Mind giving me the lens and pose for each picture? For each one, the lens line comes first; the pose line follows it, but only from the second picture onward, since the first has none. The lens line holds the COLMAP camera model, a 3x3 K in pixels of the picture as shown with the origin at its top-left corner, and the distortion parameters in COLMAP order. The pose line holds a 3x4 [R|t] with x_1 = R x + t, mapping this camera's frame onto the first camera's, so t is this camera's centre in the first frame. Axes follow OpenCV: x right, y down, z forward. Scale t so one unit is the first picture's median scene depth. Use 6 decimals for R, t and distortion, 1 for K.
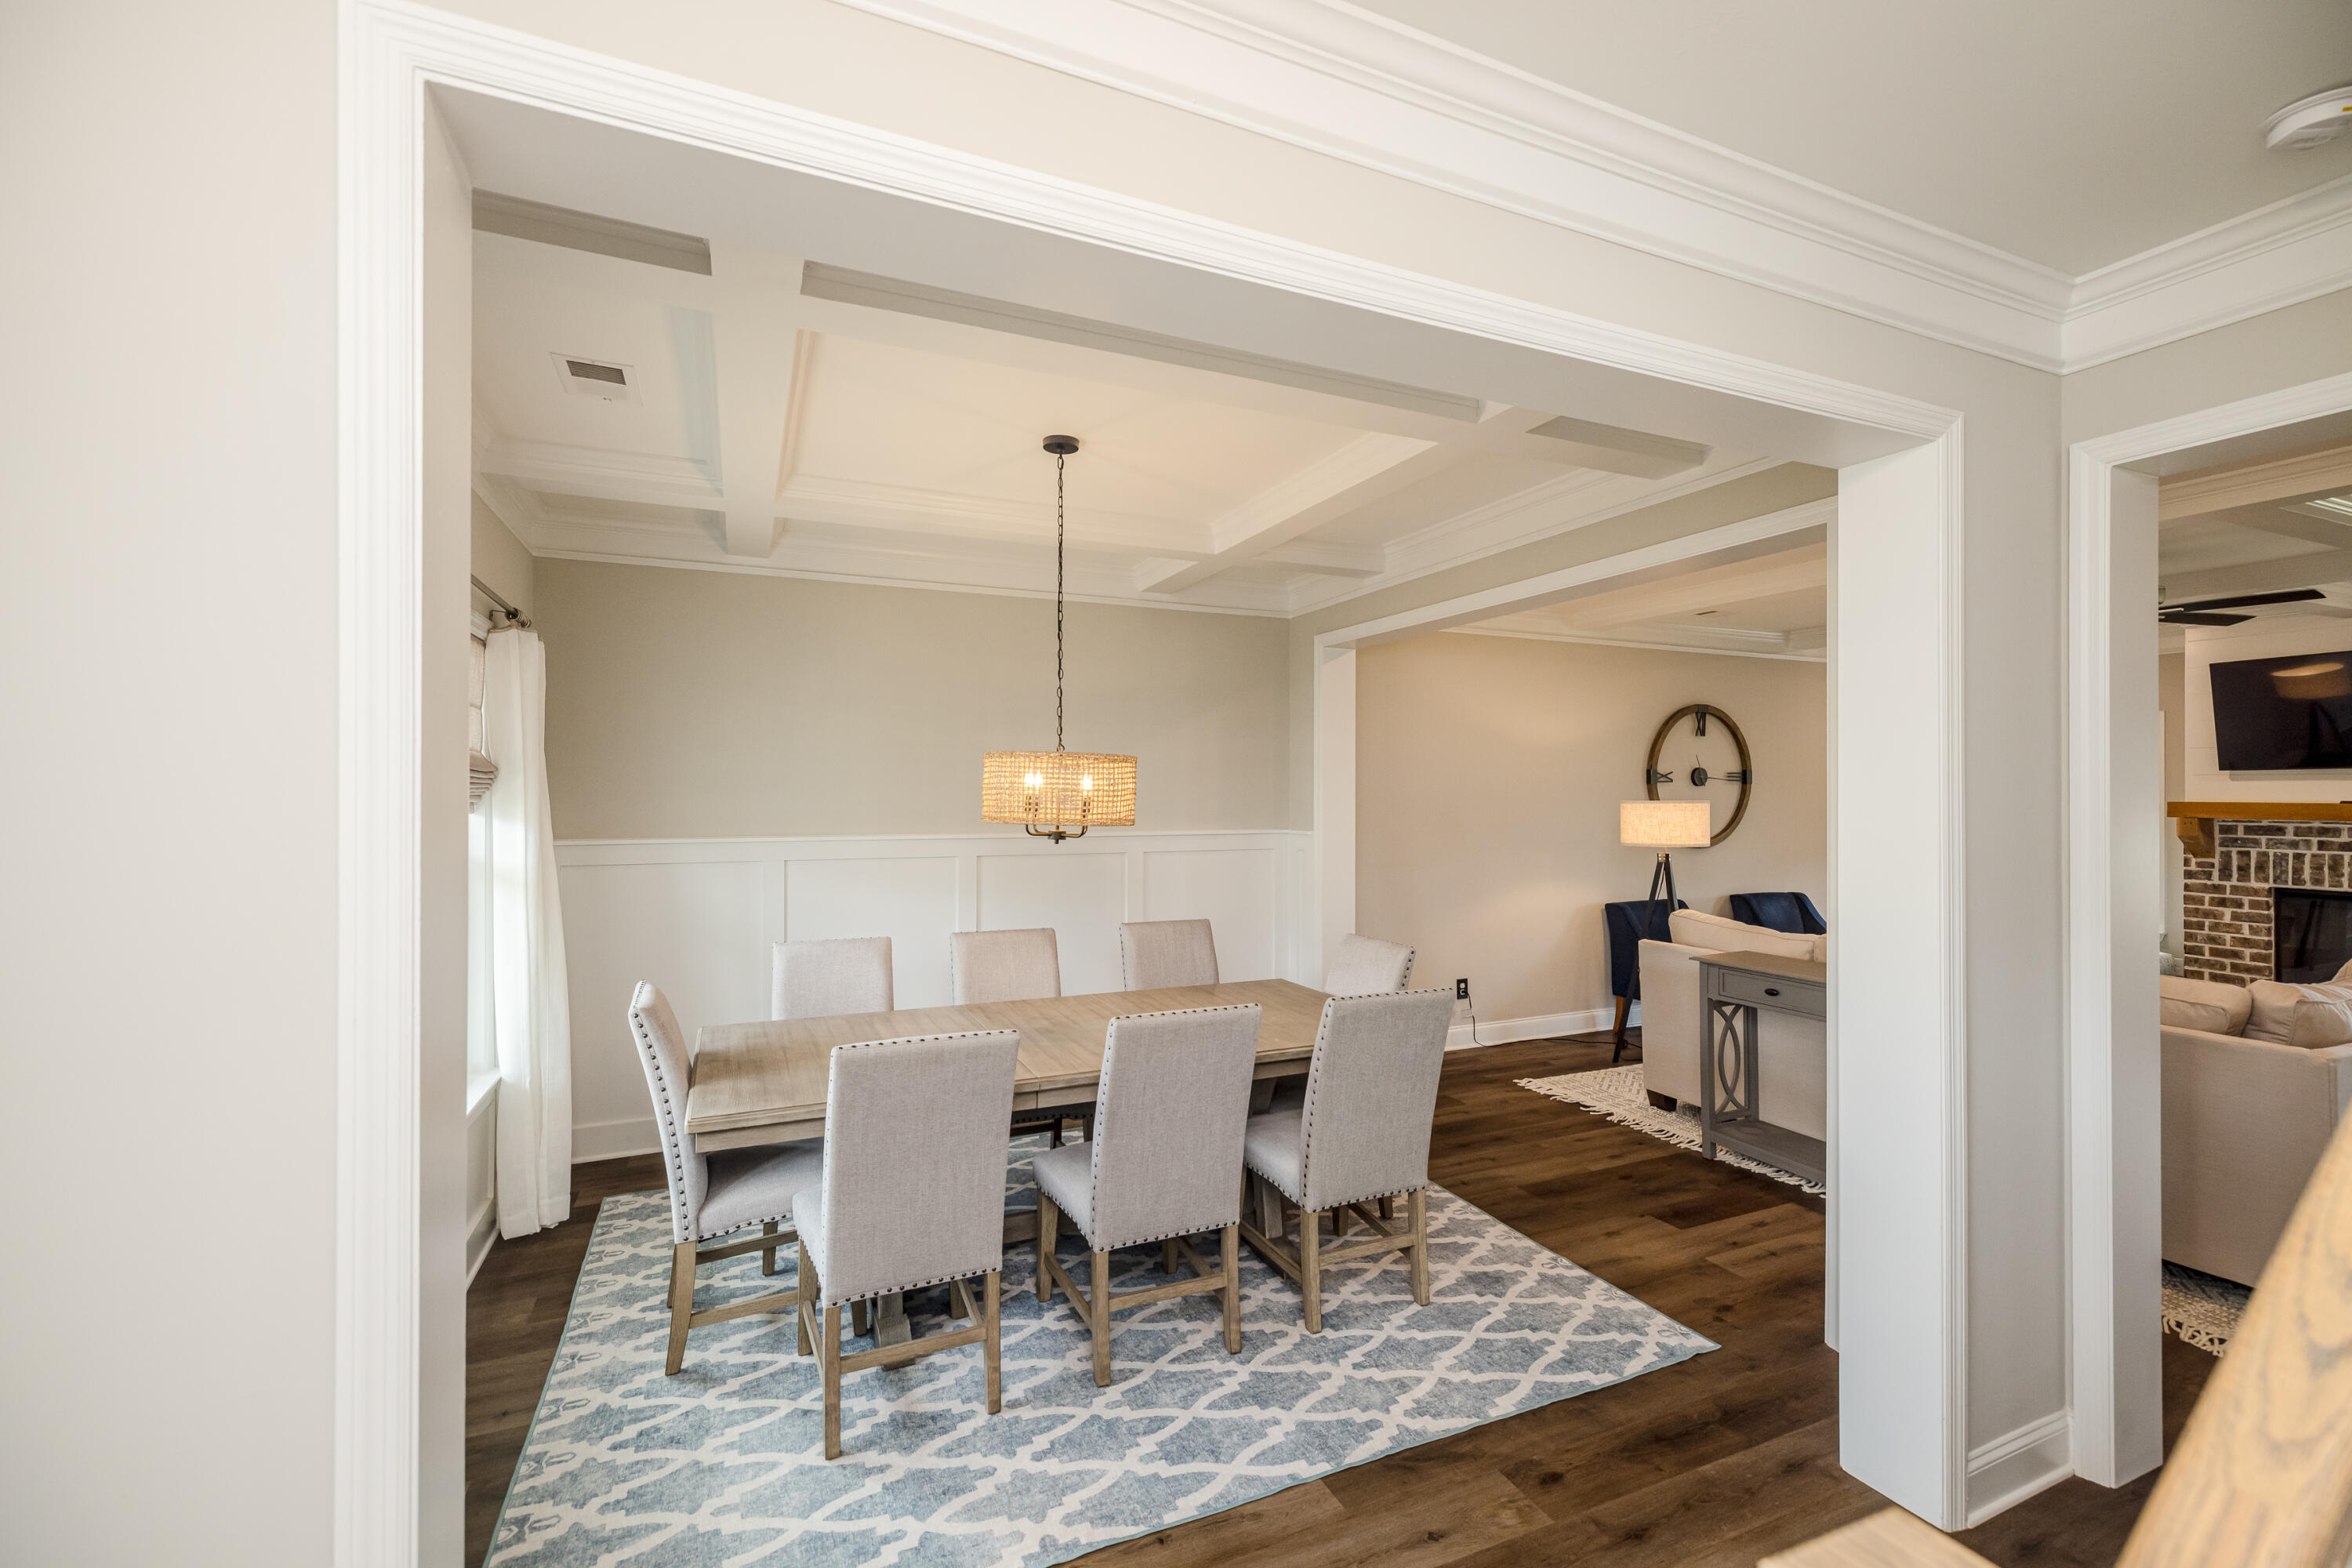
lens RADIAL K [[985.1, 0, 1176.0], [0, 985.1, 784.0], [0, 0, 1]] dist [0.002208, 0.000166]
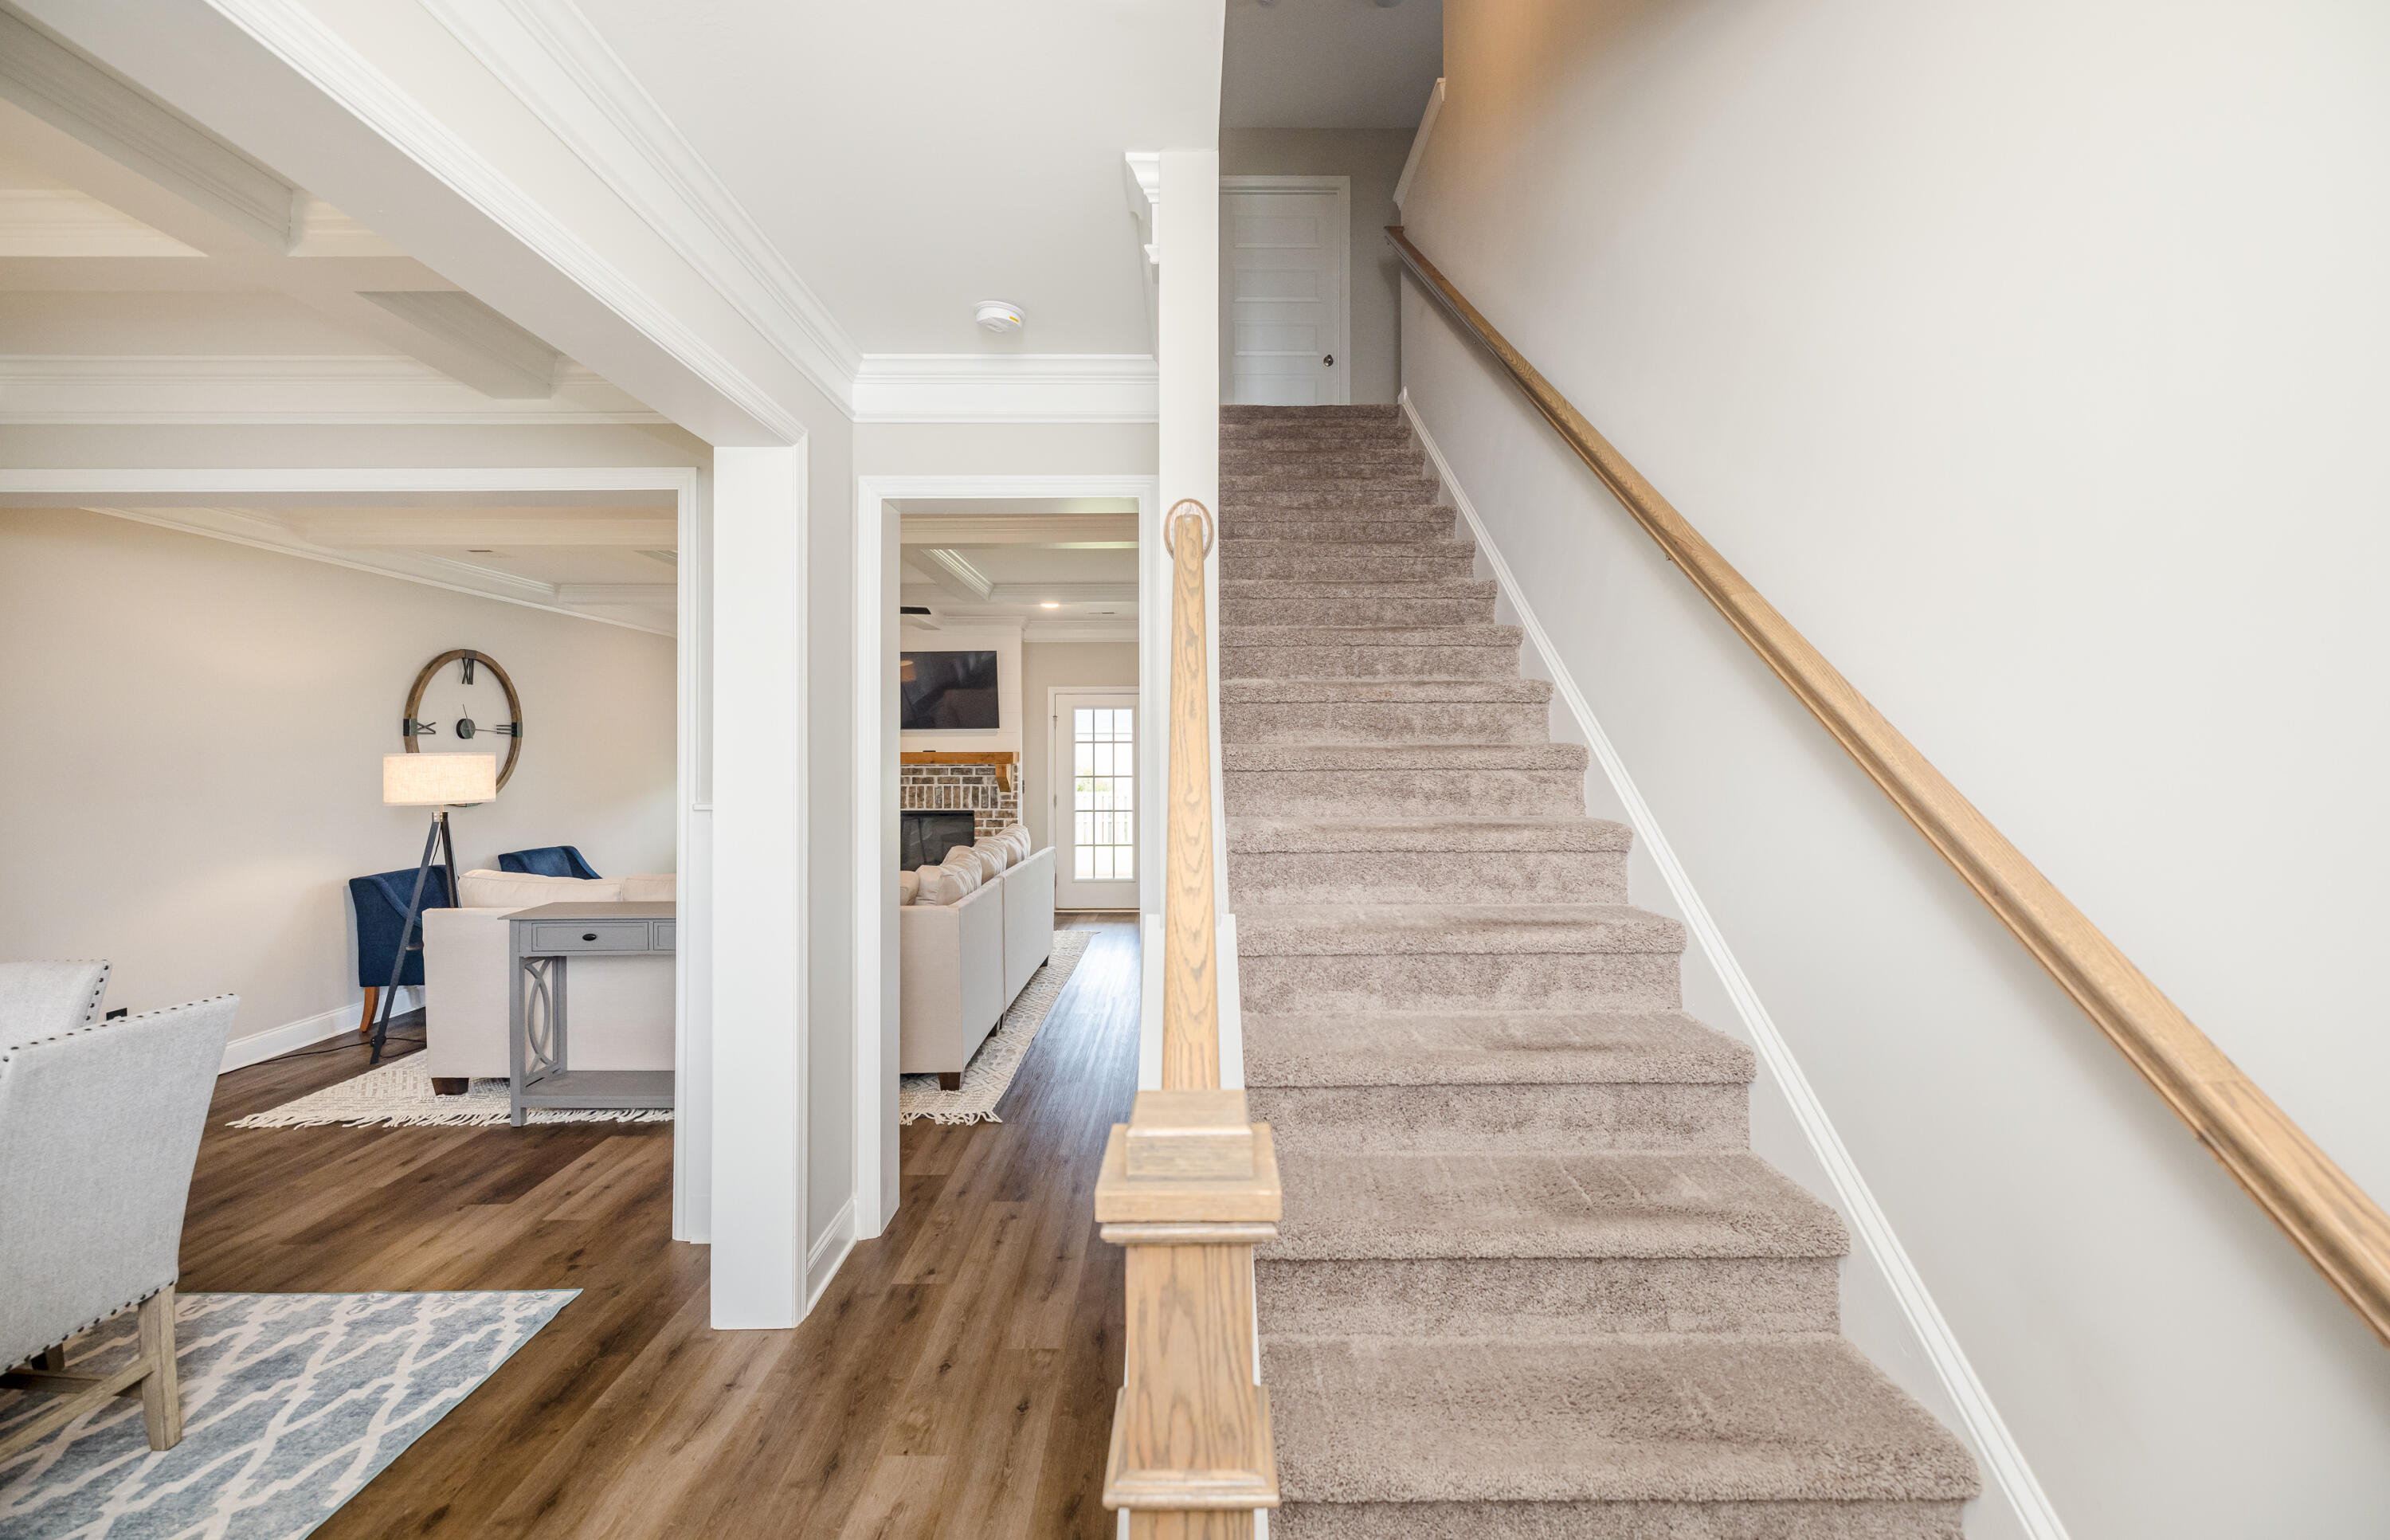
lens RADIAL K [[996.9, 0, 1195.9], [0, 996.9, 744.6], [0, 0, 1]] dist [0.000043, 0.000194]
pose [[0.397319, 0.000675, 0.917680, -0.109688], [-0.001139, 0.999999, -0.000242, 0.015846], [-0.917680, -0.000949, 0.397320, 0.026379]]
